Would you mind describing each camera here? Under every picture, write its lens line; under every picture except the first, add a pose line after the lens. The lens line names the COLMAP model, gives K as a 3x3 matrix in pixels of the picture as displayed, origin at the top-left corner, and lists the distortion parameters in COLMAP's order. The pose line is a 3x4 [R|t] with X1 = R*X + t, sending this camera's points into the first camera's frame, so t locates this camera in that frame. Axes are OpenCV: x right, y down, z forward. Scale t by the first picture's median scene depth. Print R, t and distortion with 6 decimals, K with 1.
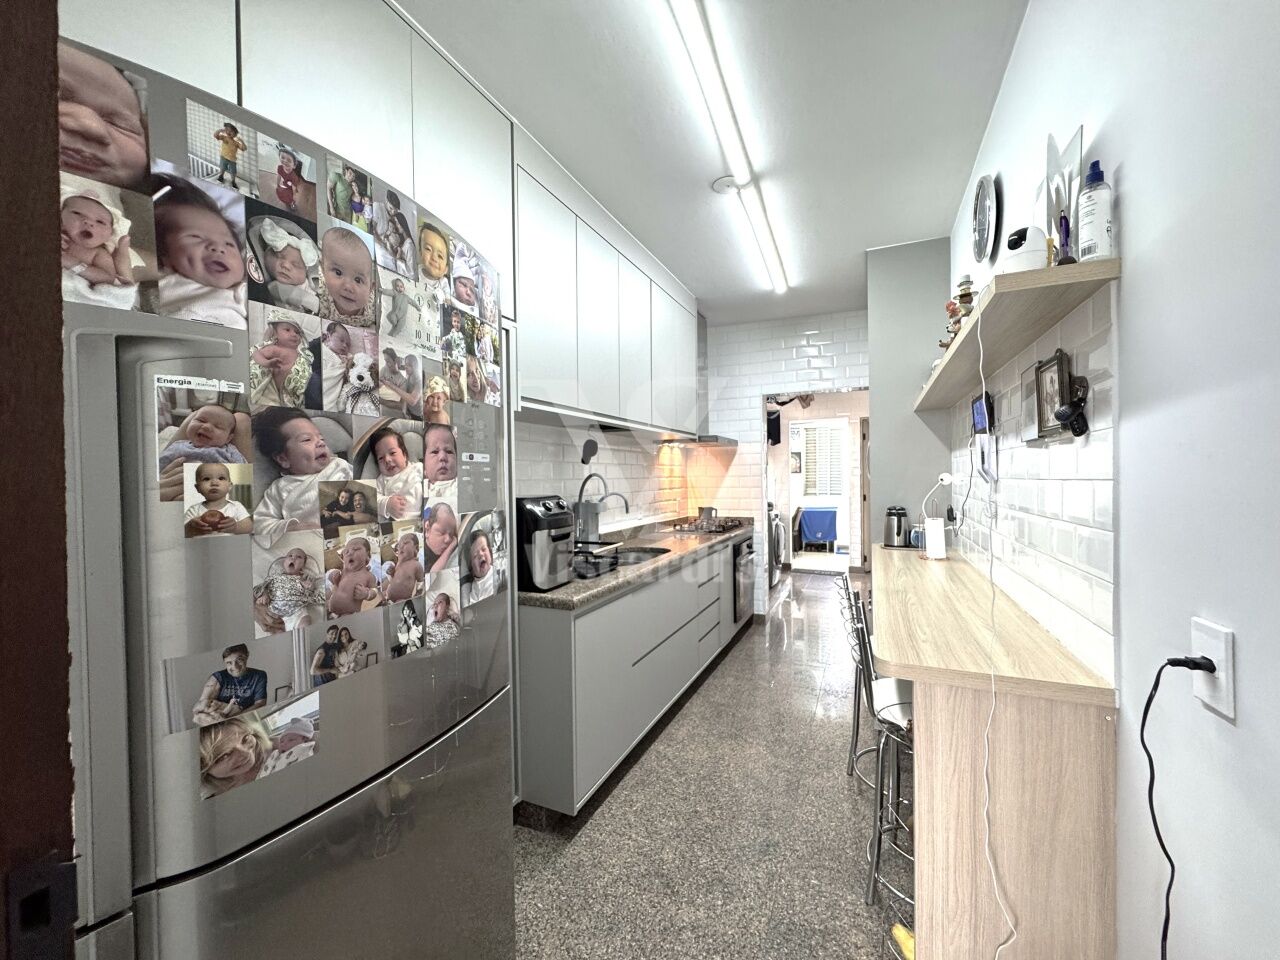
lens RADIAL K [[509.3, 0, 639.1], [0, 509.3, 480.7], [0, 0, 1]] dist [-0.003627, 0.000641]
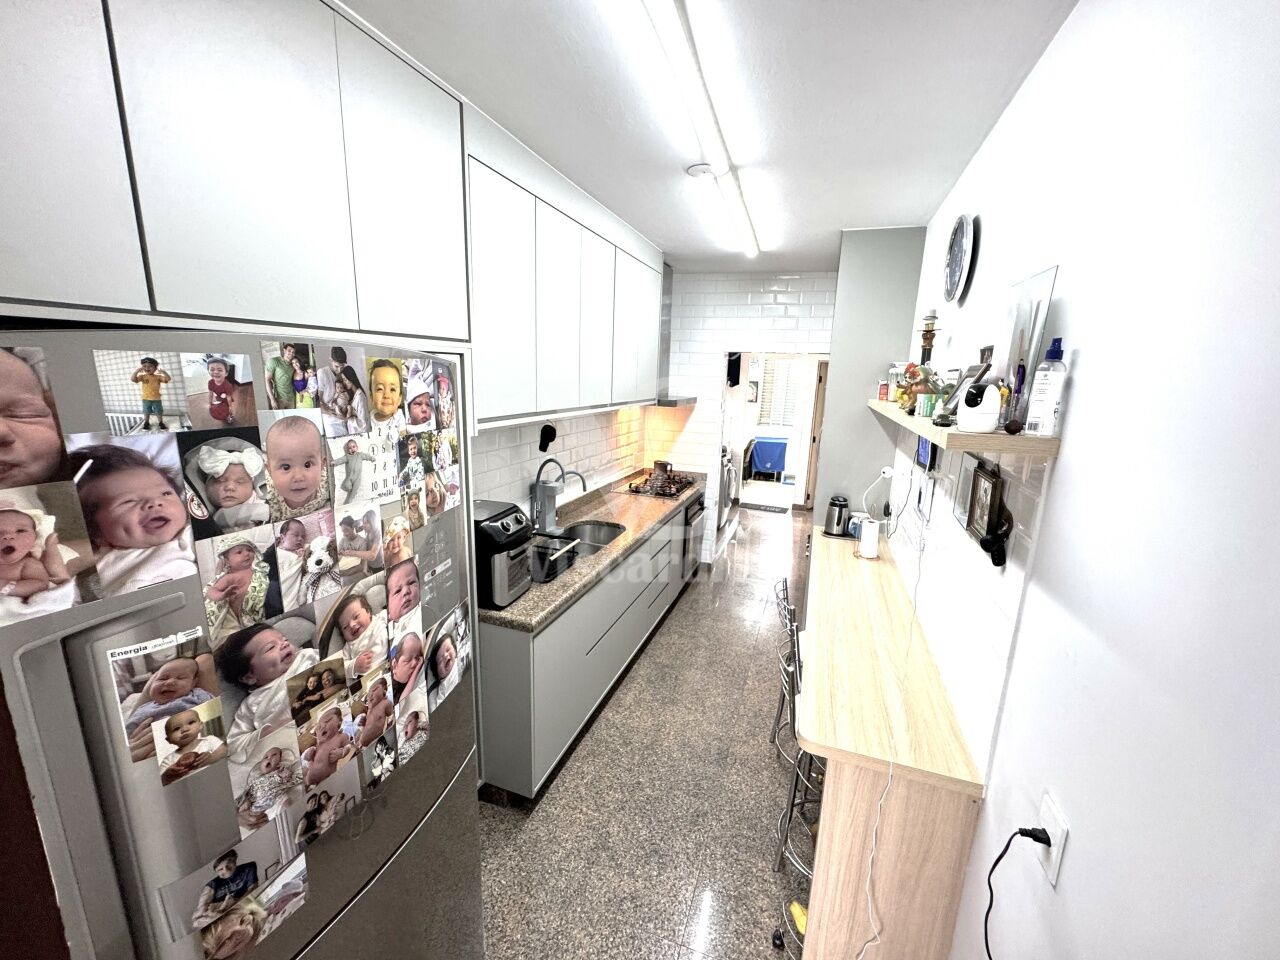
lens RADIAL K [[509.3, 0, 639.6], [0, 509.3, 480.6], [0, 0, 1]] dist [-0.003627, 0.000641]
pose [[0.995415, 0.027077, 0.091734, -0.021815], [-0.044758, 0.979470, 0.196561, -0.488356], [-0.084528, -0.199765, 0.976191, 0.017711]]
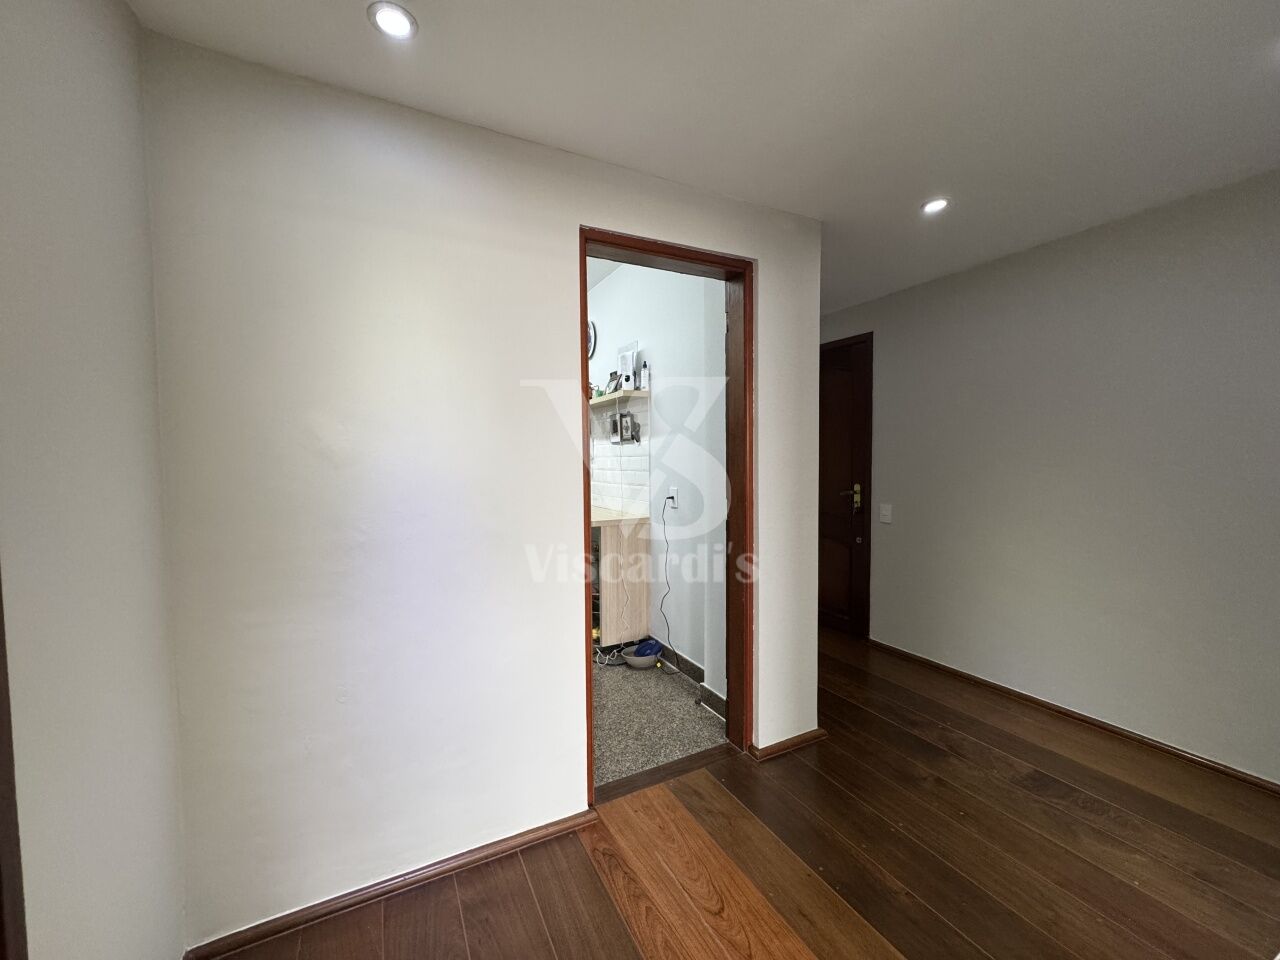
lens RADIAL K [[509.3, 0, 638.9], [0, 509.3, 479.9], [0, 0, 1]] dist [-0.003627, 0.000641]
pose [[0.624374, -0.026259, 0.780684, -1.693069], [0.005391, 0.999556, 0.029309, 0.055312], [-0.781107, -0.014091, 0.624238, -1.030305]]
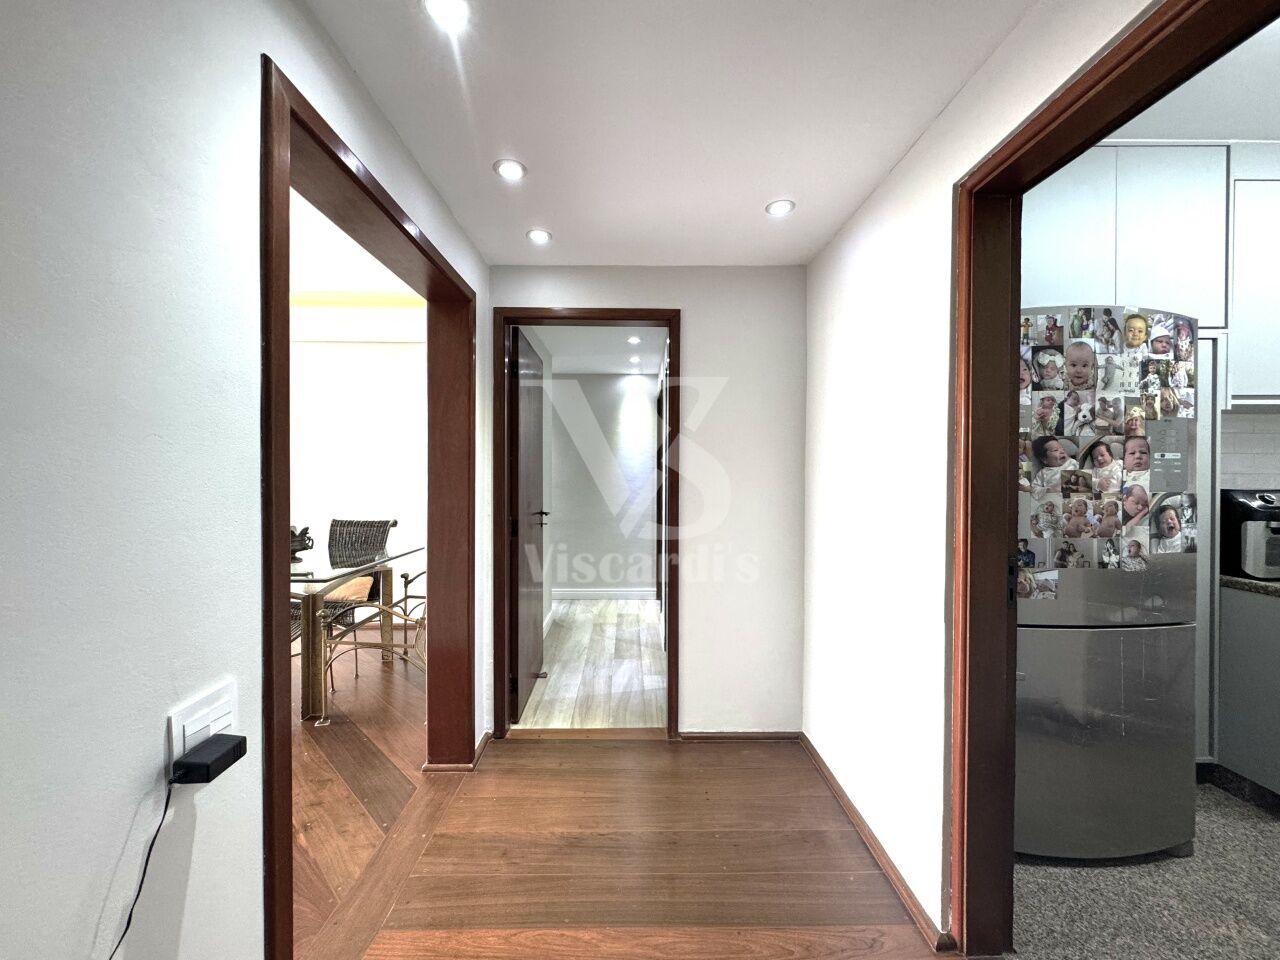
lens RADIAL K [[509.3, 0, 642.4], [0, 509.3, 481.3], [0, 0, 1]] dist [-0.003627, 0.000641]
pose [[0.425123, 0.025659, -0.904772, 0.409014], [-0.014212, 0.999664, 0.021672, 0.020368], [0.905024, 0.003645, 0.425344, -1.119160]]
